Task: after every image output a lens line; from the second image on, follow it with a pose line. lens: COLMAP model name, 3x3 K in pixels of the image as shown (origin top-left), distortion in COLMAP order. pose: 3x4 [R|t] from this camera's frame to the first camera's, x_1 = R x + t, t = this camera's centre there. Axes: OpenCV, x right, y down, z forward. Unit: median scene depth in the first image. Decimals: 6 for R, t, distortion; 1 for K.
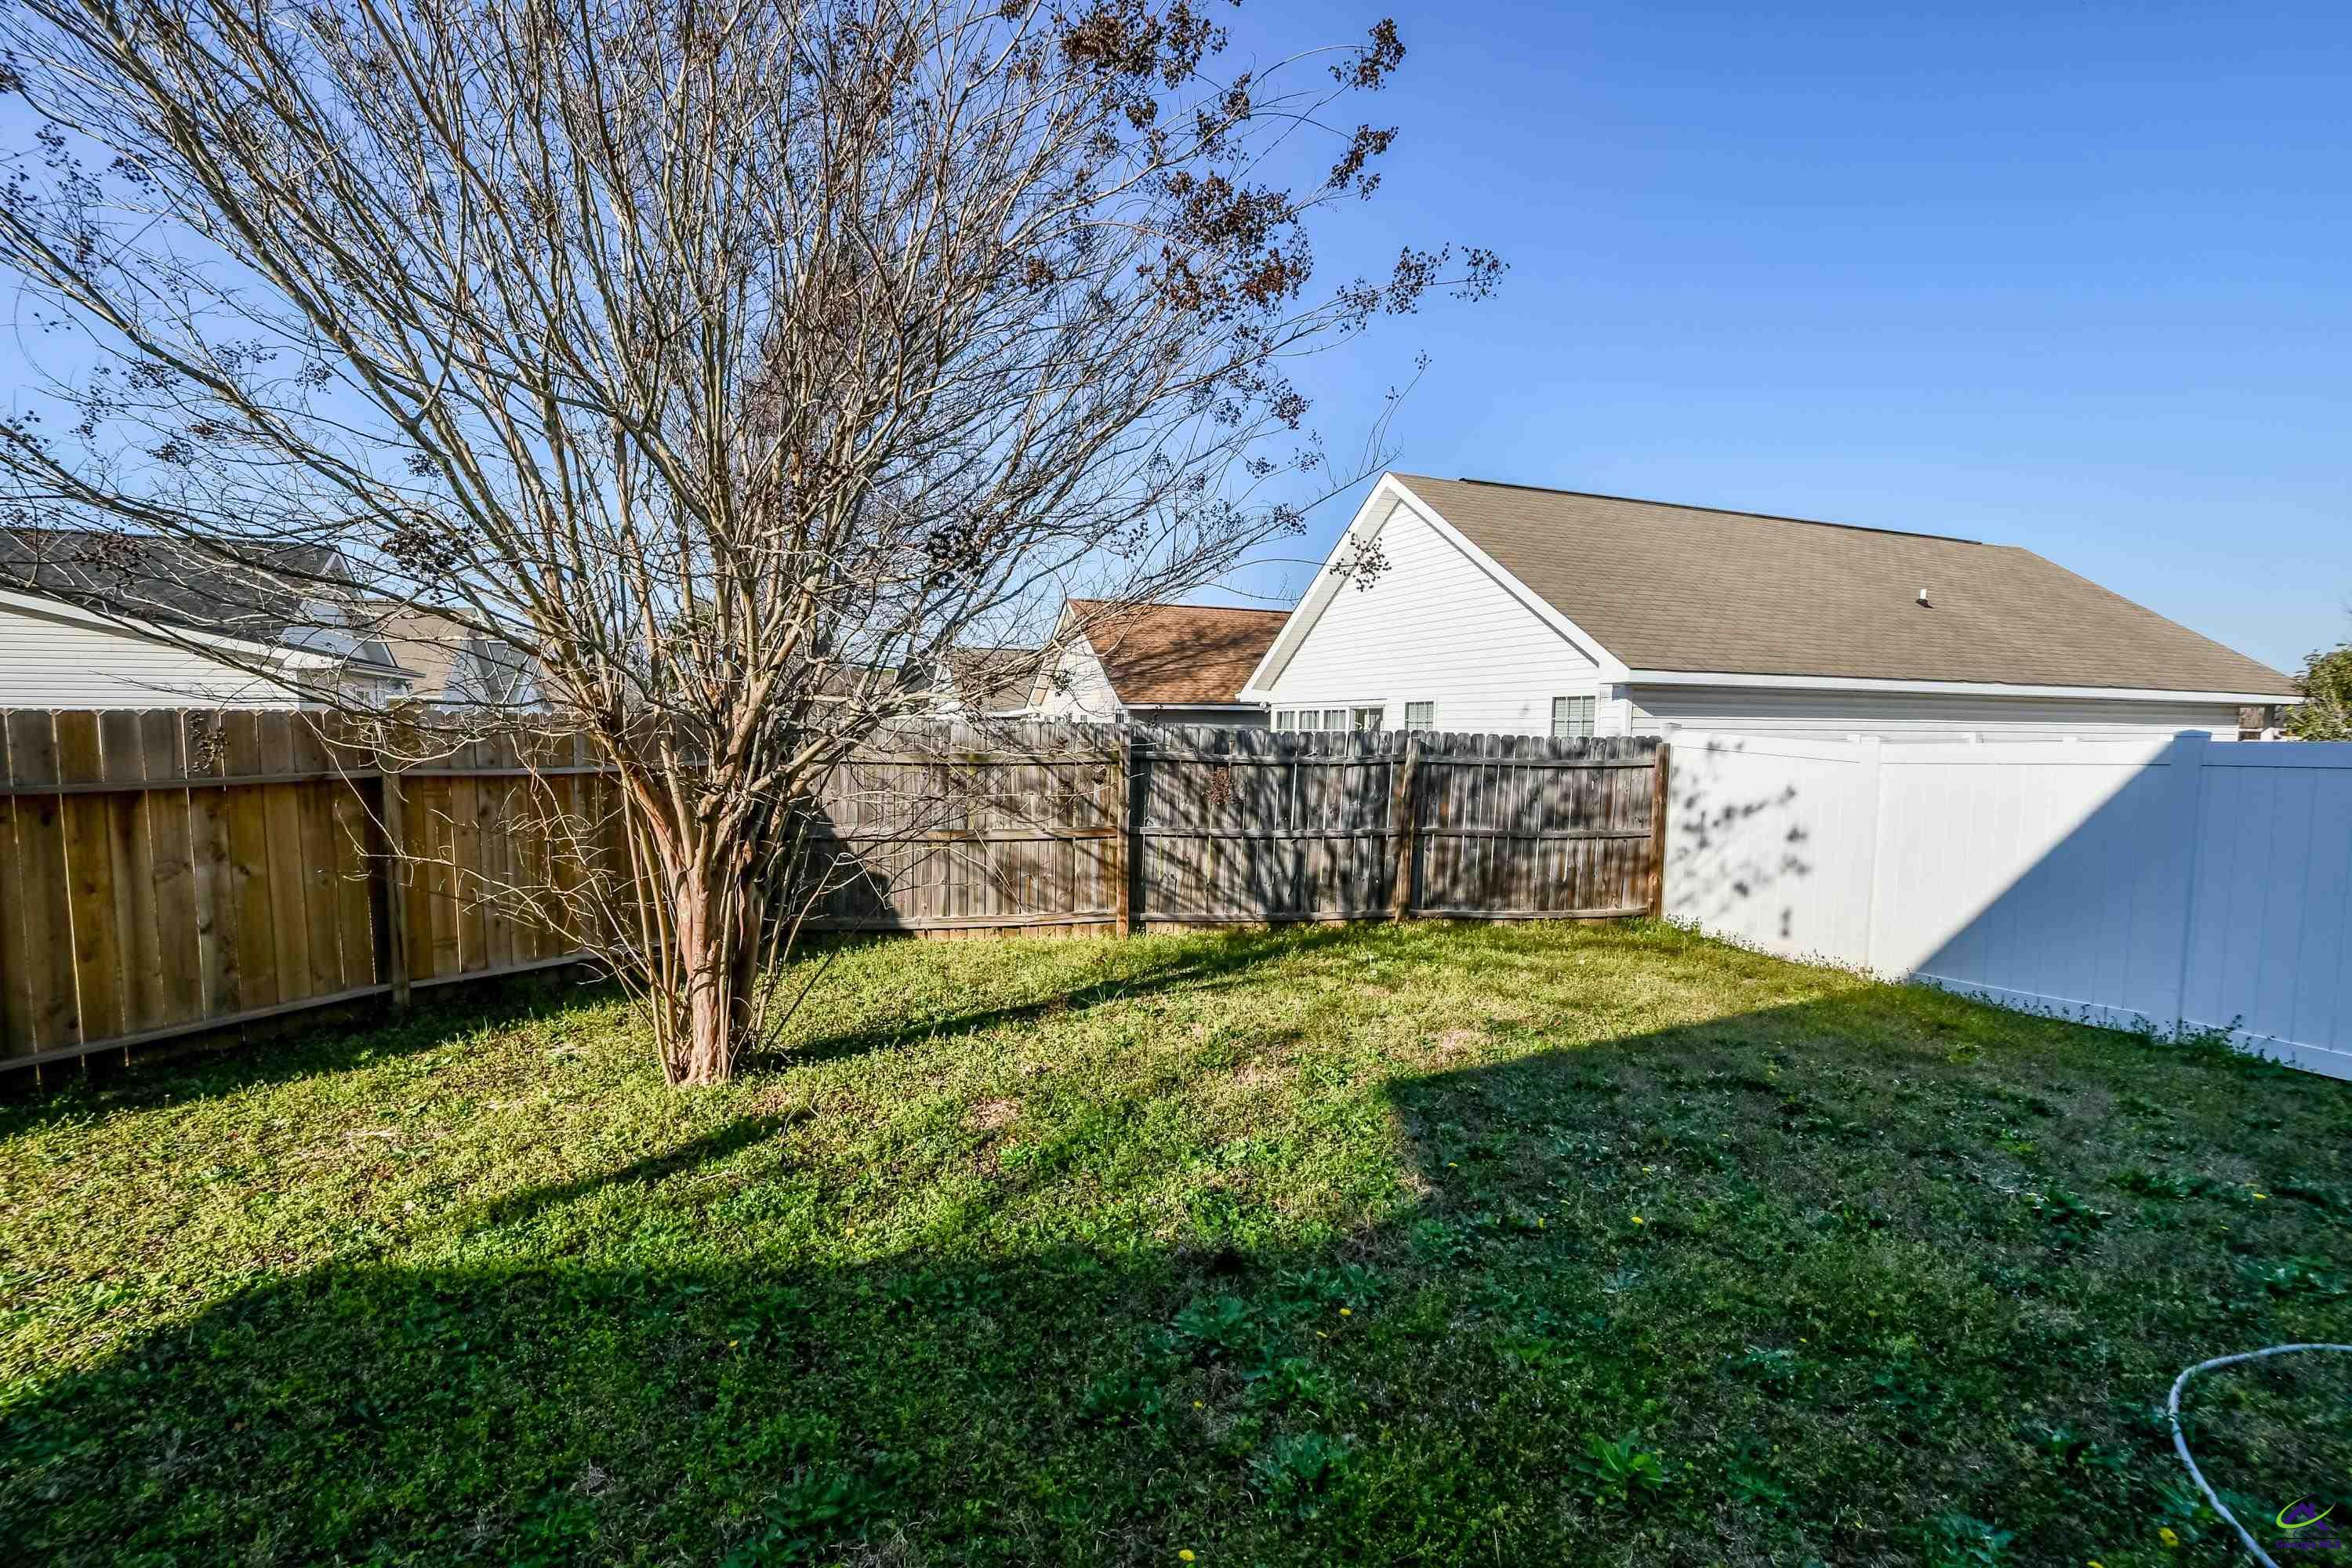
lens RADIAL K [[1030.4, 0, 1159.1], [0, 1030.4, 812.1], [0, 0, 1]] dist [0.009438, -0.010692]
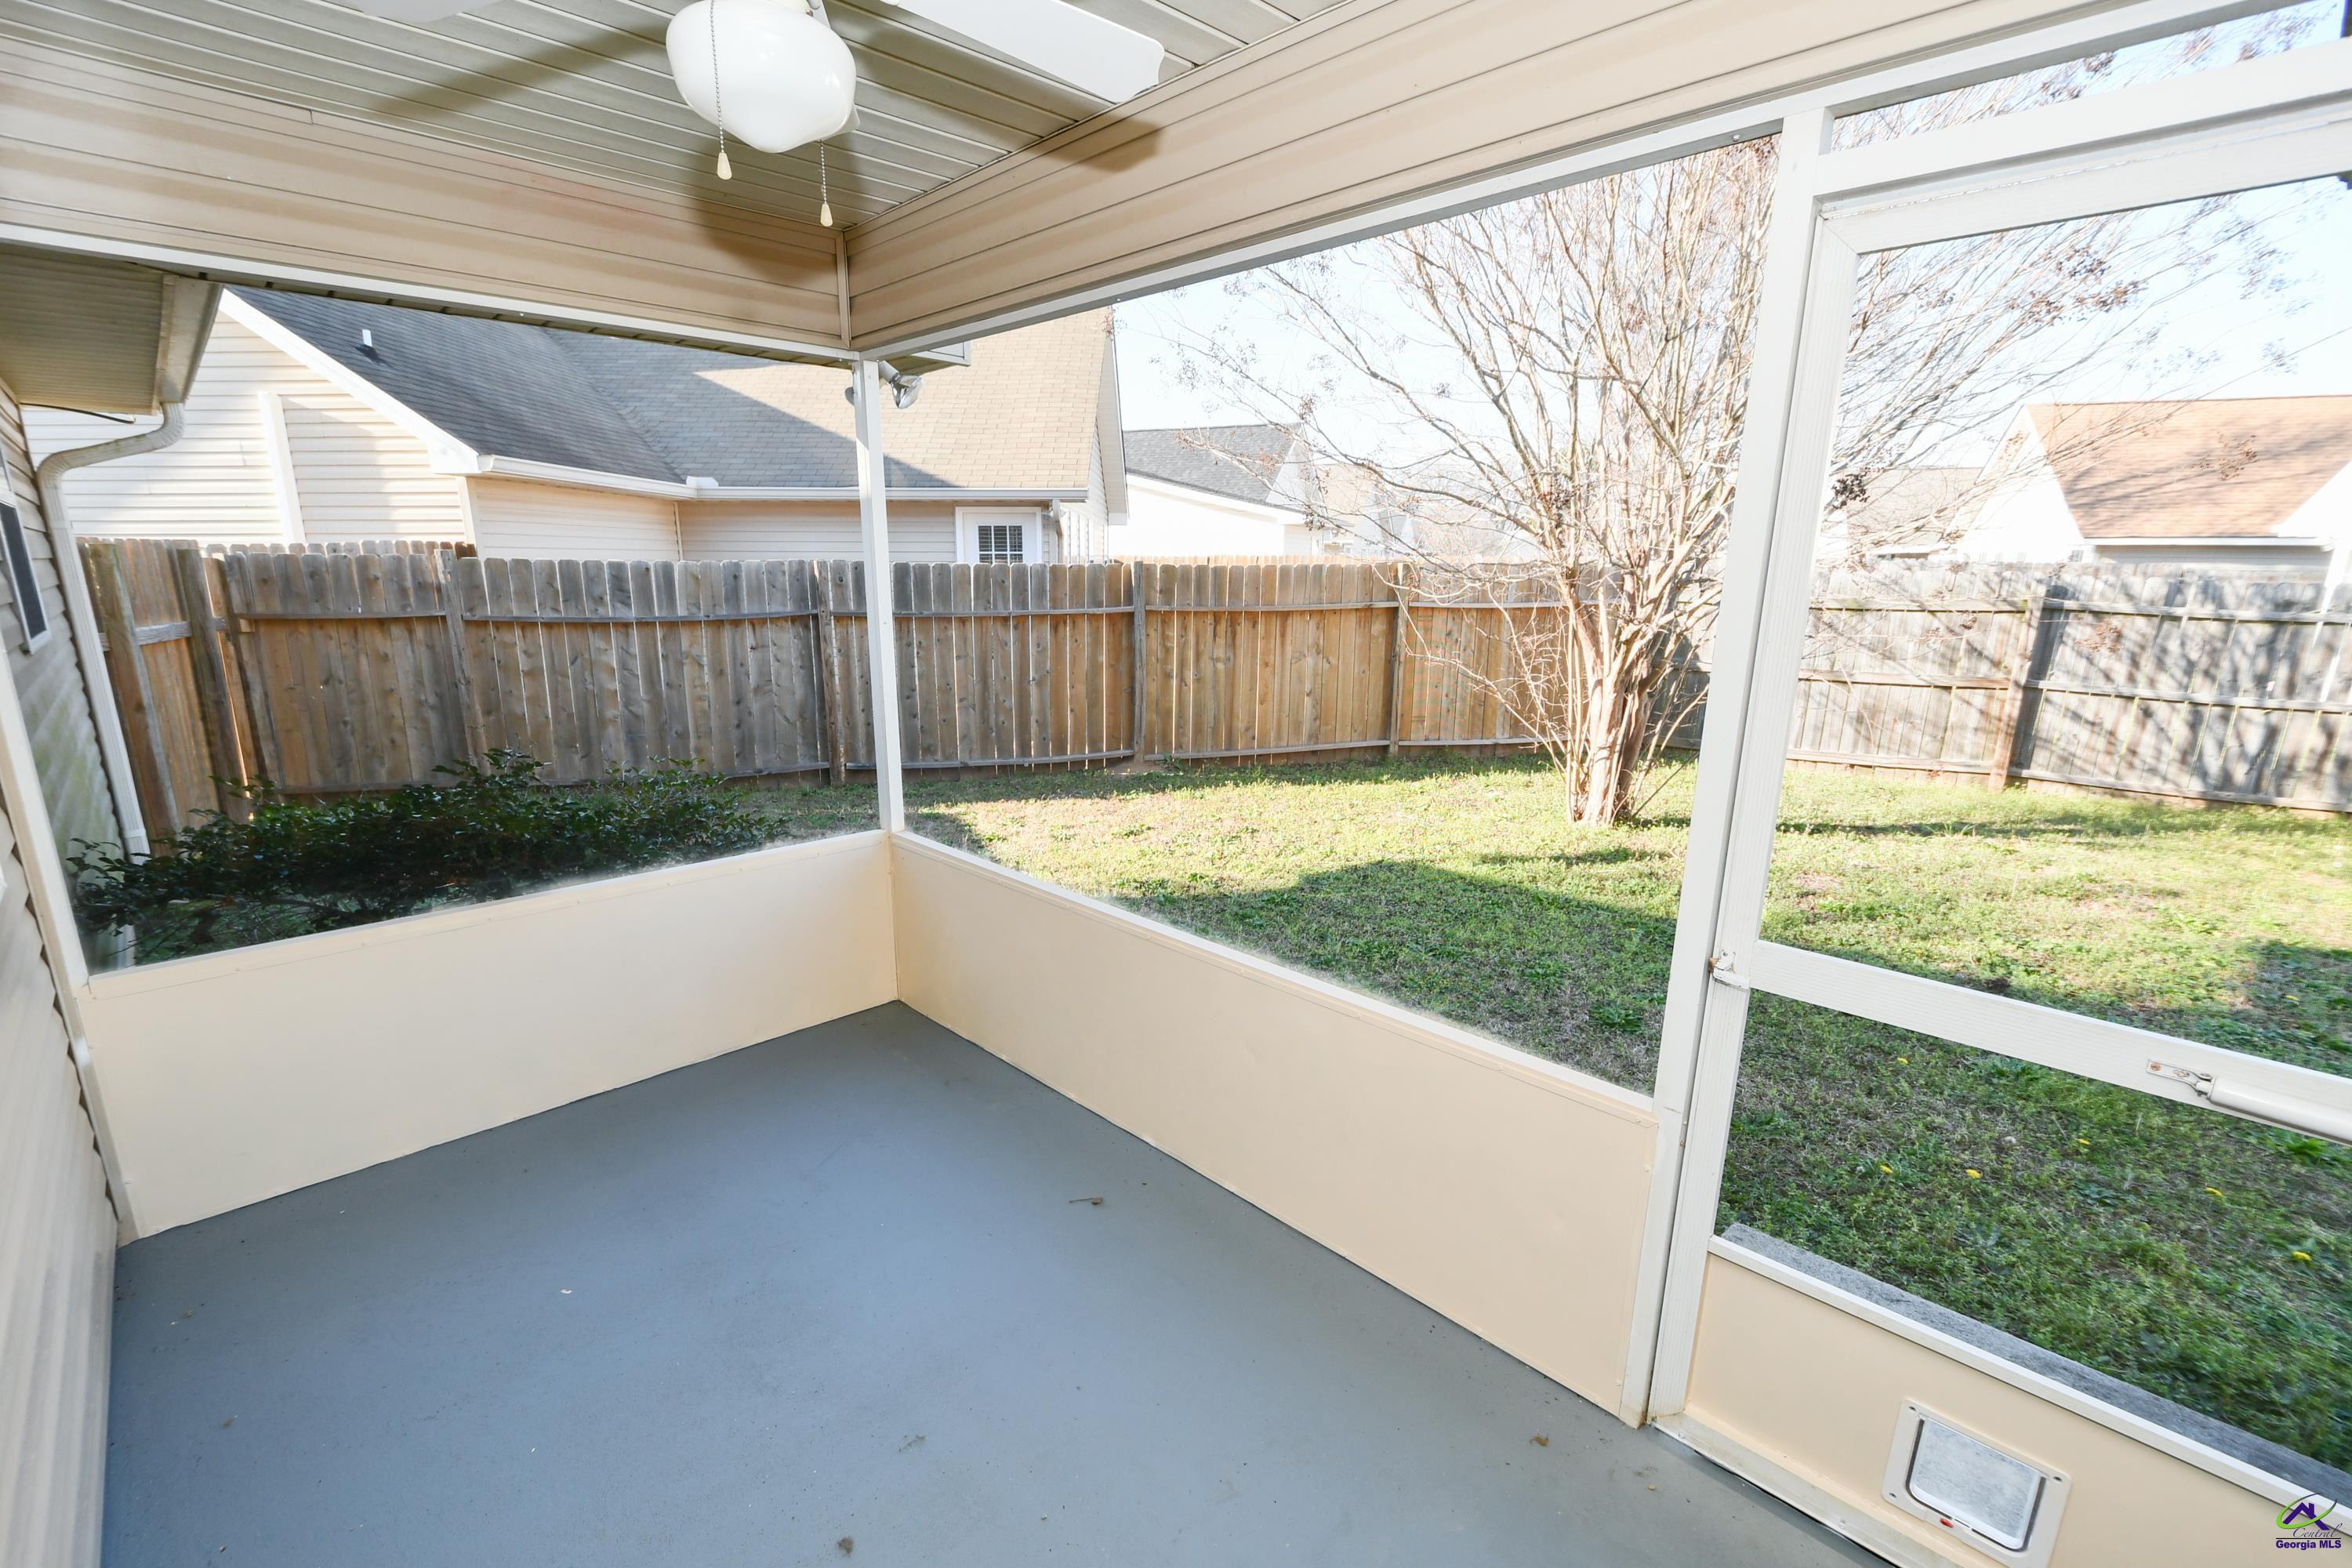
lens RADIAL K [[1030.4, 0, 1159.1], [0, 1030.4, 812.1], [0, 0, 1]] dist [0.009438, -0.010692]
pose [[0.721657, 0.162197, -0.672981, 0.056201], [-0.057232, 0.982815, 0.175498, 0.012818], [0.689881, -0.088133, 0.718538, -0.275282]]
